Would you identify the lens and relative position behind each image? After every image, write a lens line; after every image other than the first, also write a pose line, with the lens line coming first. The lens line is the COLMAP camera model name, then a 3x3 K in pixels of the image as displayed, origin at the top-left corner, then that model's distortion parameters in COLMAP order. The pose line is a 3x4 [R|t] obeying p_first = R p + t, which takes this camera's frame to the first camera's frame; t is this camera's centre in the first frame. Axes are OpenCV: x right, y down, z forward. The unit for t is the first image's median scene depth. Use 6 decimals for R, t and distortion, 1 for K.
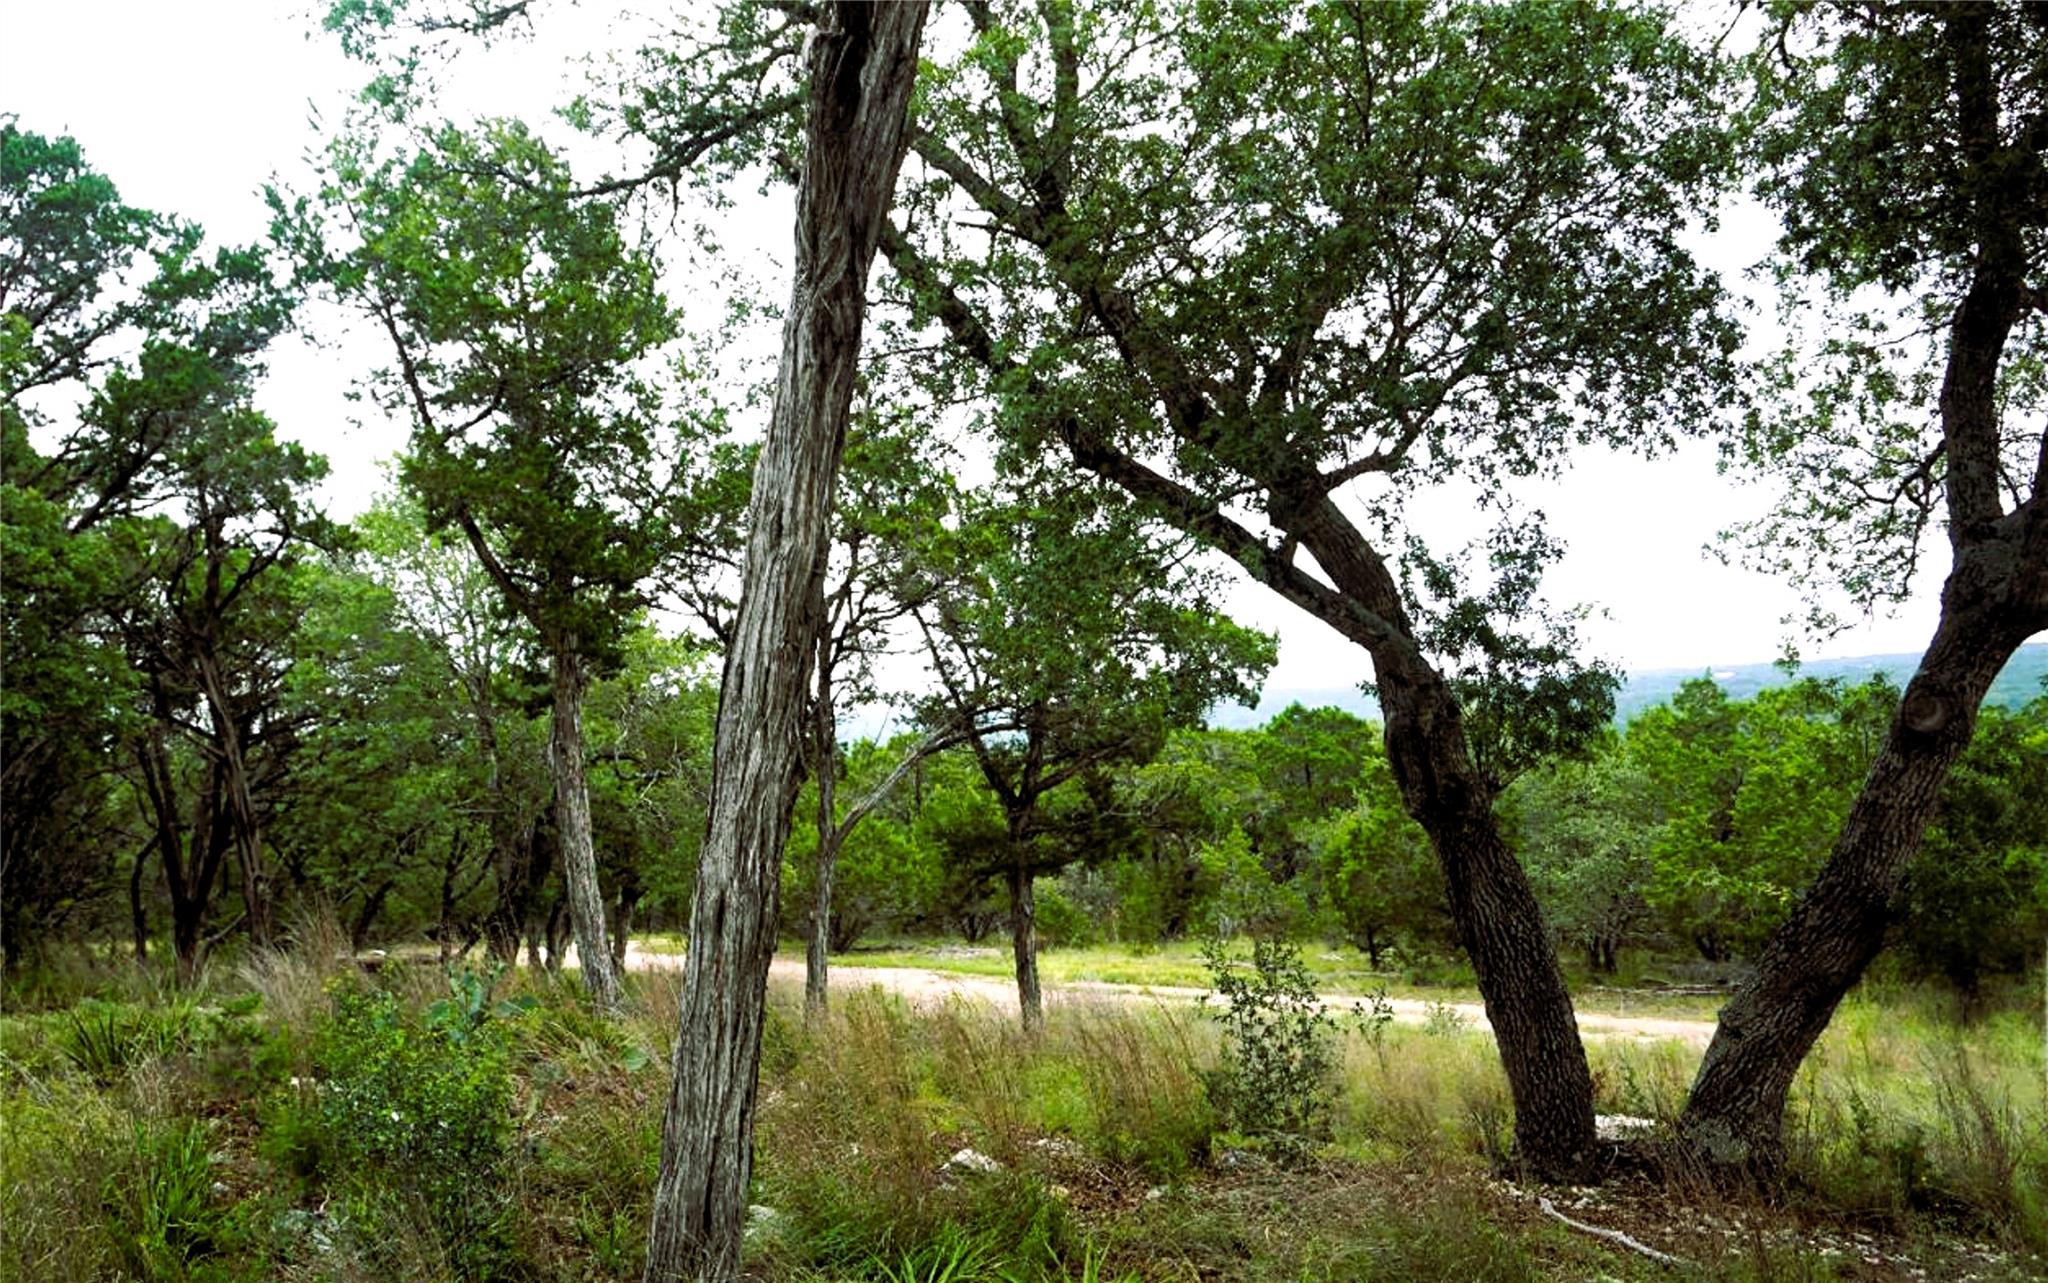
lens RADIAL K [[1997.5, 0, 1025.8], [0, 1997.5, 650.7], [0, 0, 1]] dist [0.012108, 0.000000]
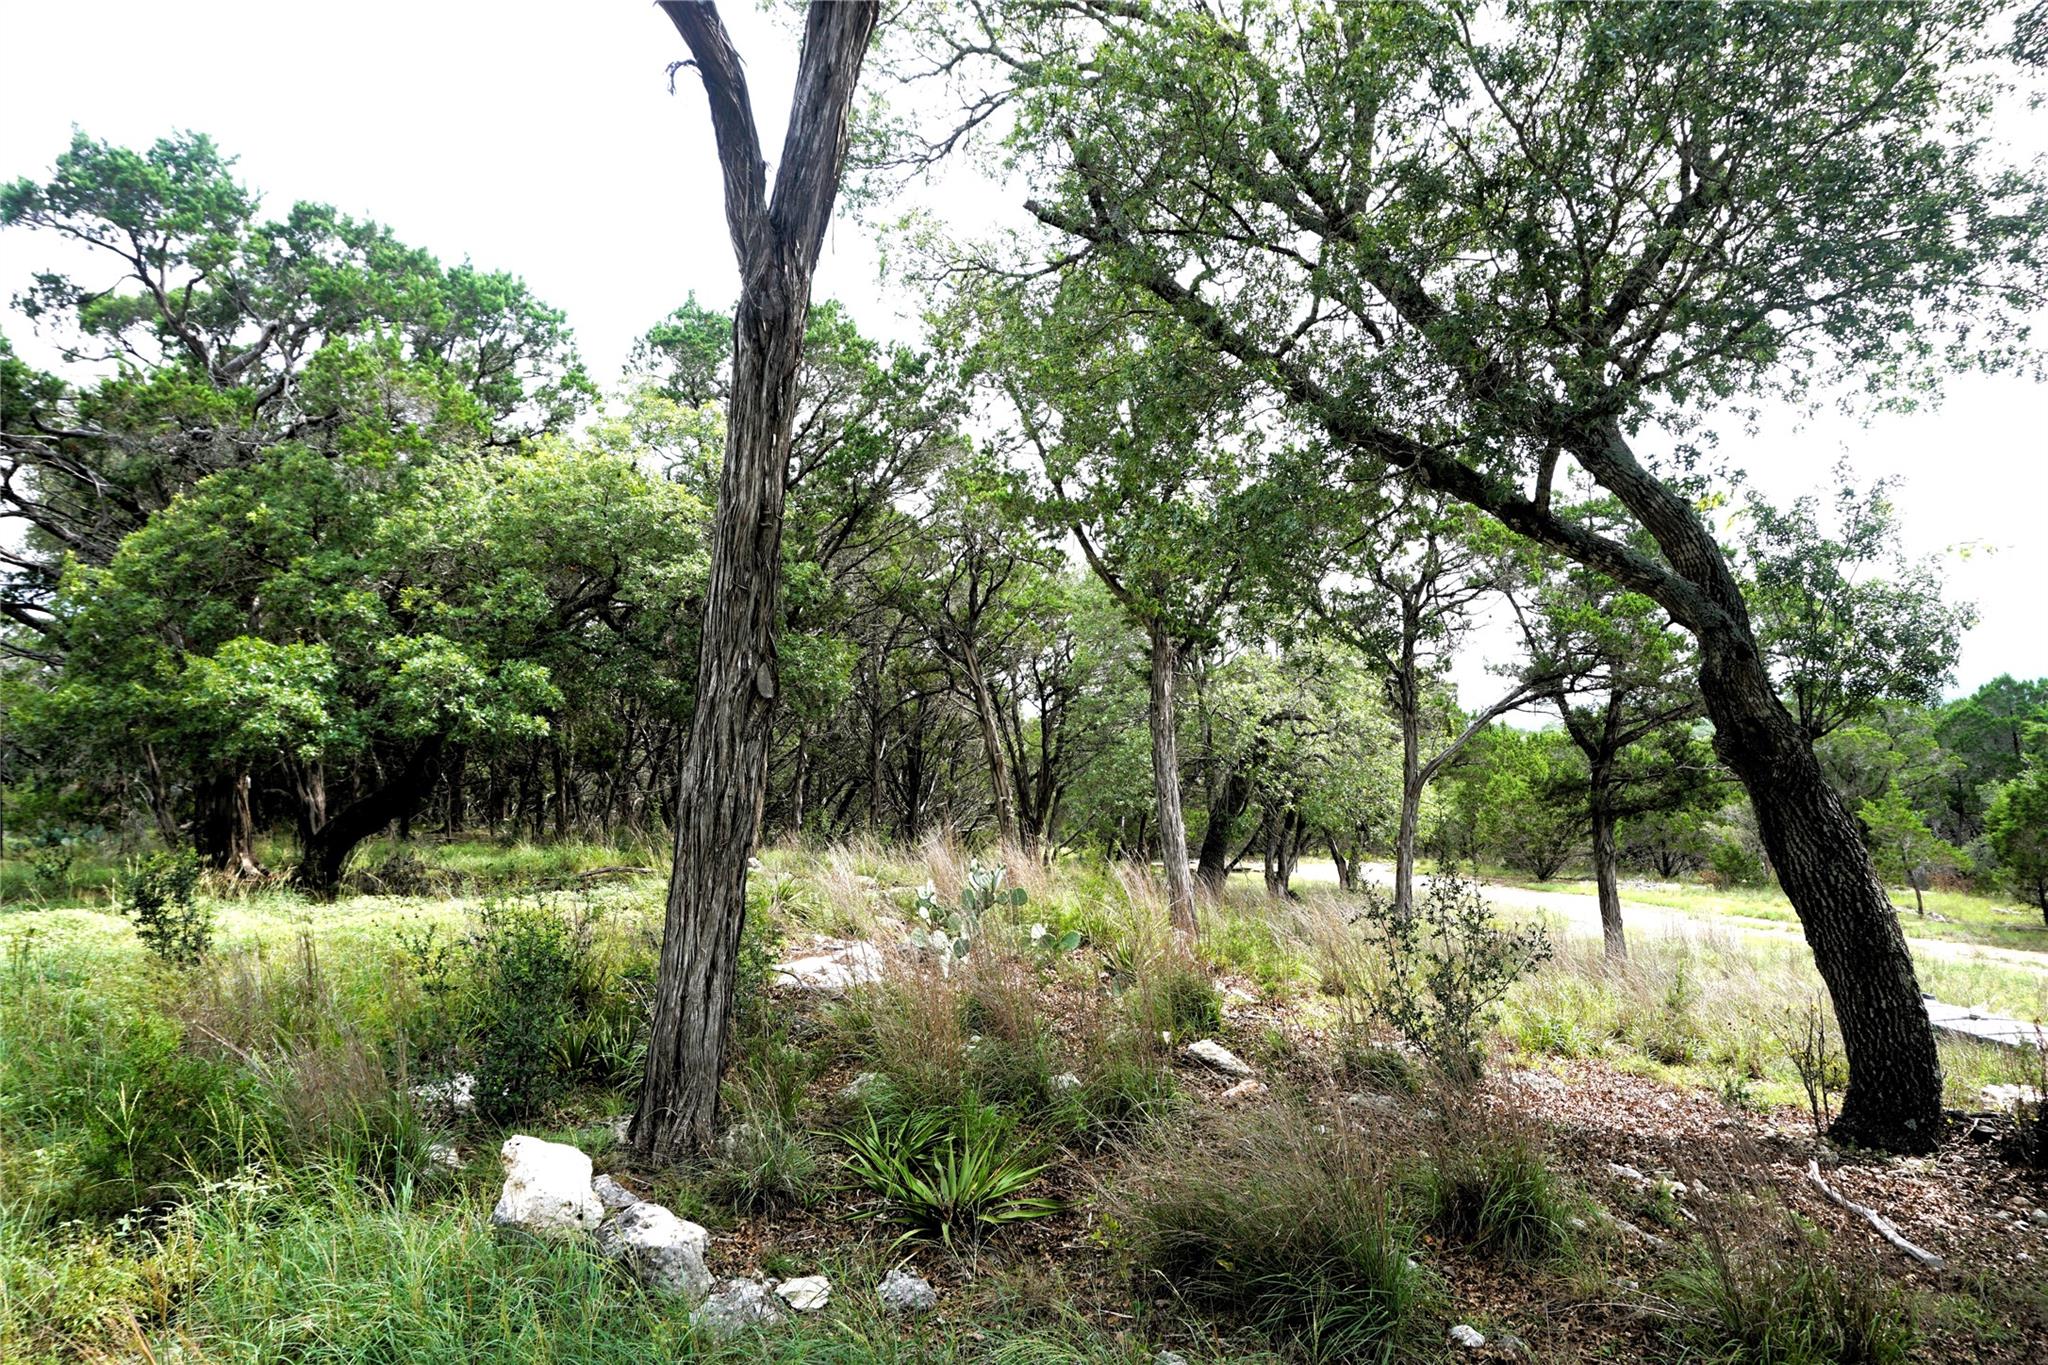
lens RADIAL K [[1424.3, 0, 1018.4], [0, 1424.3, 701.3], [0, 0, 1]] dist [-0.030861, -0.002215]
pose [[0.842495, -0.006421, -0.538665, 0.154664], [0.023285, 0.999428, 0.024505, 0.015389], [0.538200, -0.033188, 0.842163, 0.124104]]
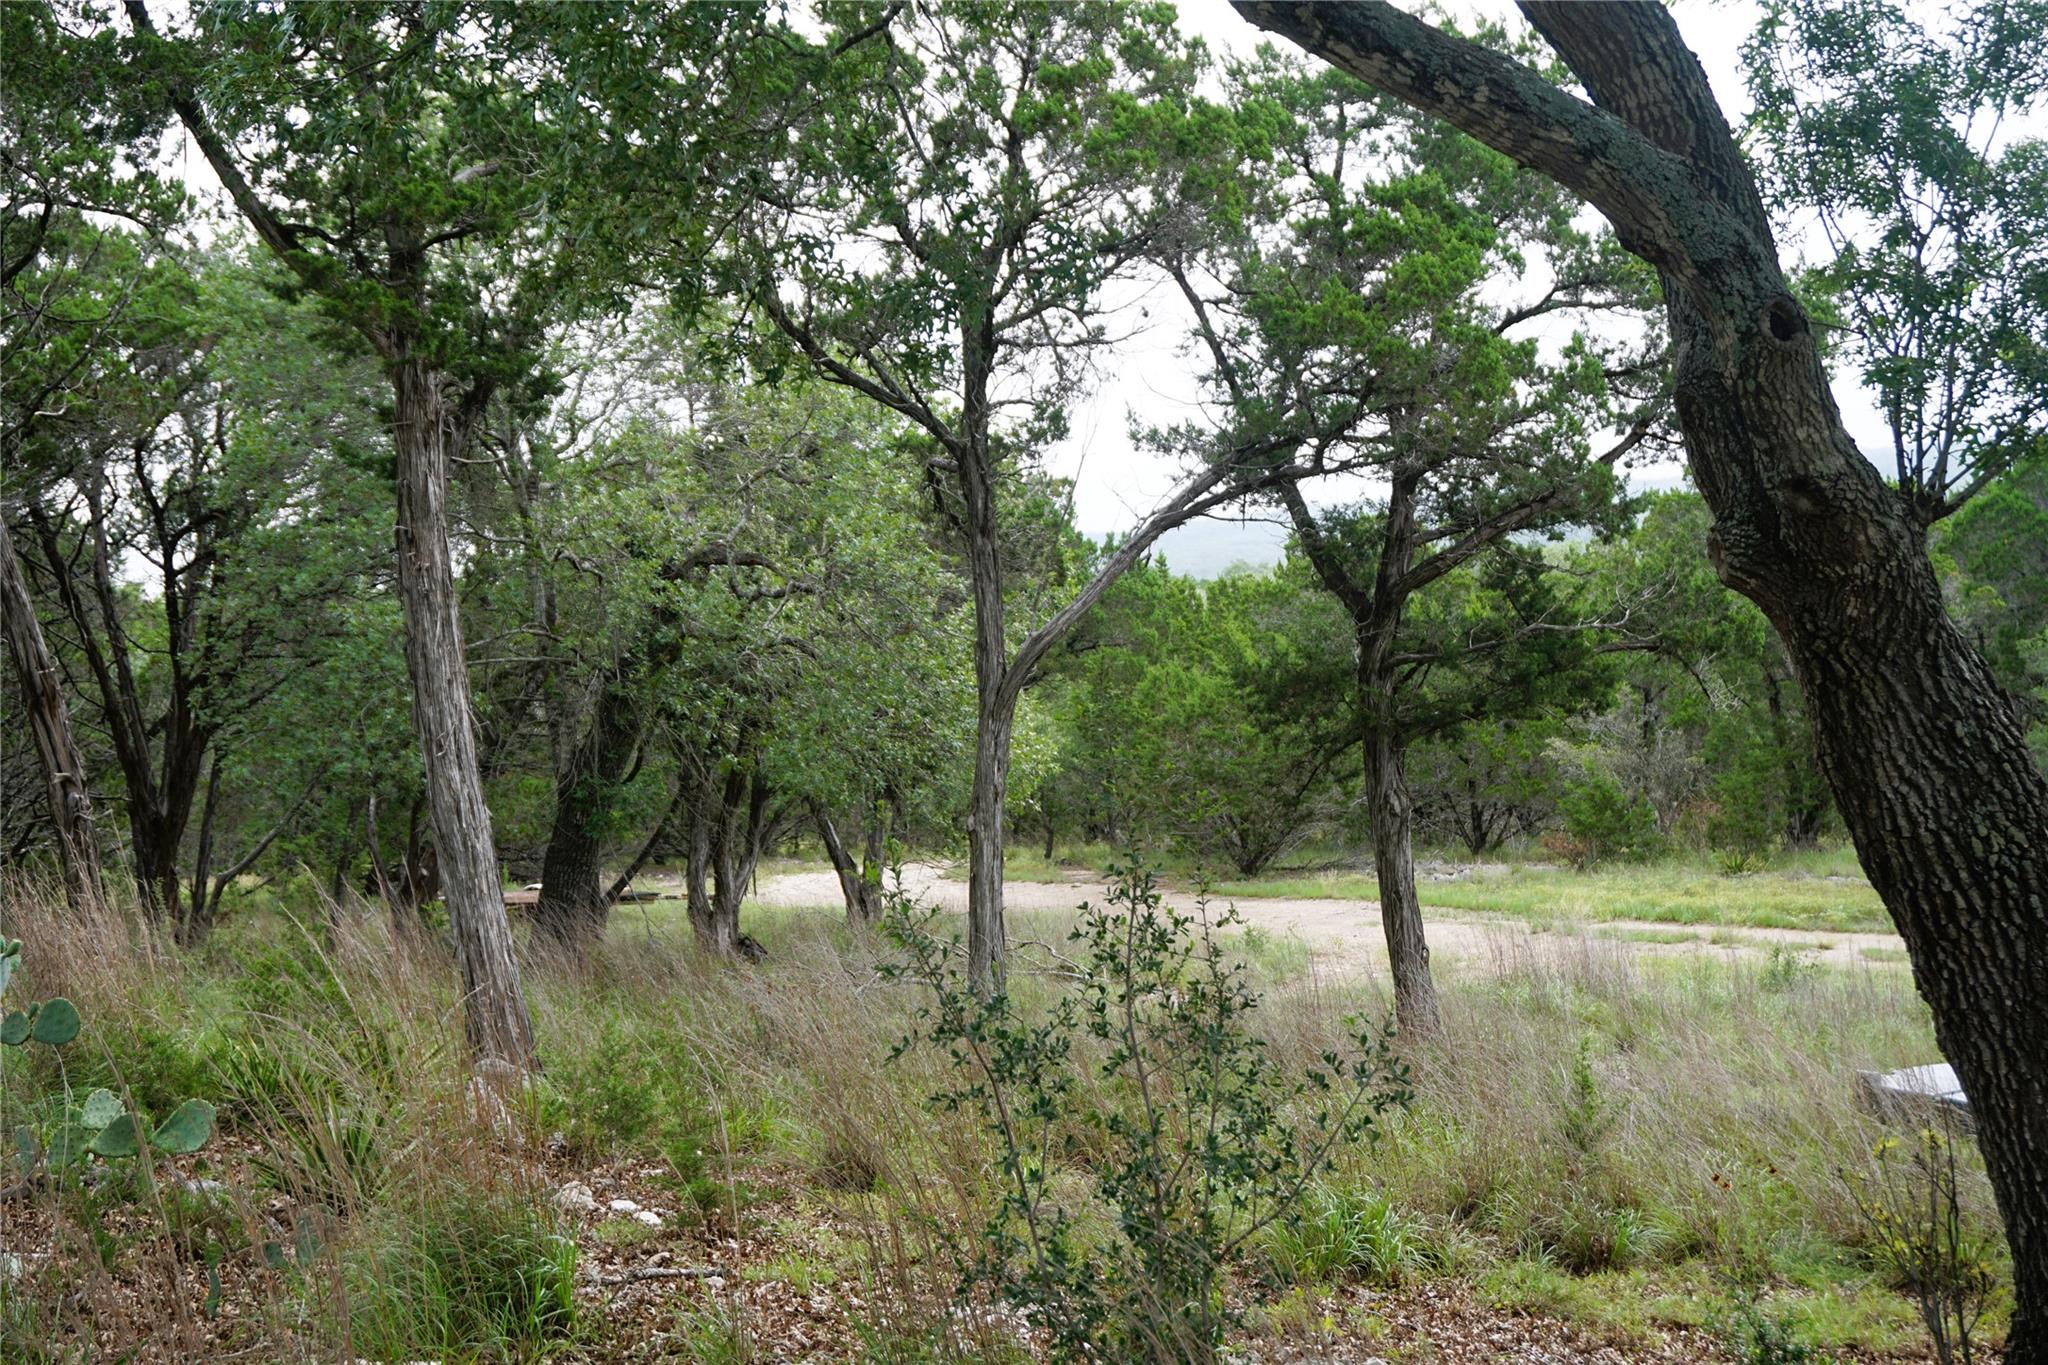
lens RADIAL K [[2818.4, 0, 1022.0], [0, 2818.4, 689.3], [0, 0, 1]] dist [-0.024905, 0.000000]
pose [[0.960692, -0.029760, -0.276016, 0.116500], [0.054567, 0.995085, 0.082635, 0.027339], [0.272200, -0.094448, 0.957594, 0.225179]]
